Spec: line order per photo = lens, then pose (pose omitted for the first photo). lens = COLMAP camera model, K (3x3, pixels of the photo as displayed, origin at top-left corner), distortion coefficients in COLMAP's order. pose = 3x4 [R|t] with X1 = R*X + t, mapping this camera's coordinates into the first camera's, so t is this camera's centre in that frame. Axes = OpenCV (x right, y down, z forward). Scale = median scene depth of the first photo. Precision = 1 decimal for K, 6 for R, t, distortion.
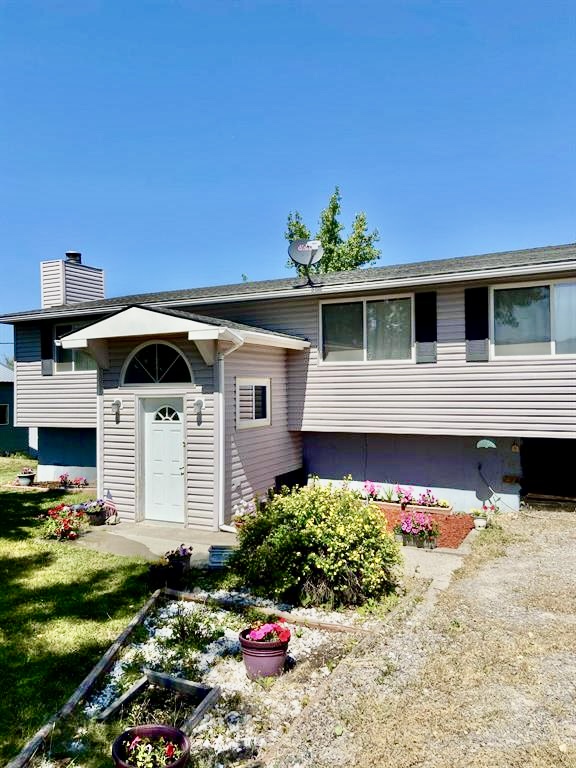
lens RADIAL K [[578.7, 0, 288.0], [0, 578.7, 384.0], [0, 0, 1]] dist [0.069483, 0.000029]
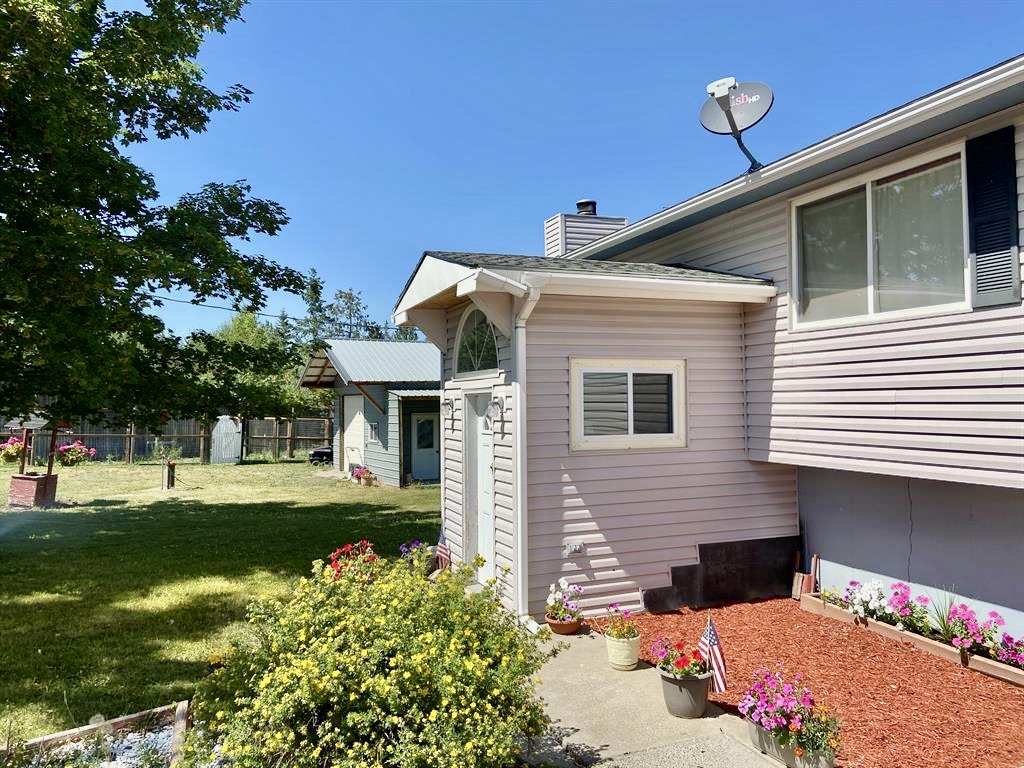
lens RADIAL K [[769.1, 0, 497.7], [0, 769.1, 380.7], [0, 0, 1]] dist [0.001745, -0.001022]
pose [[0.717155, -0.014008, -0.696773, 0.361131], [0.005258, 0.999878, -0.014690, 0.020440], [0.696894, 0.006872, 0.717142, 0.389262]]
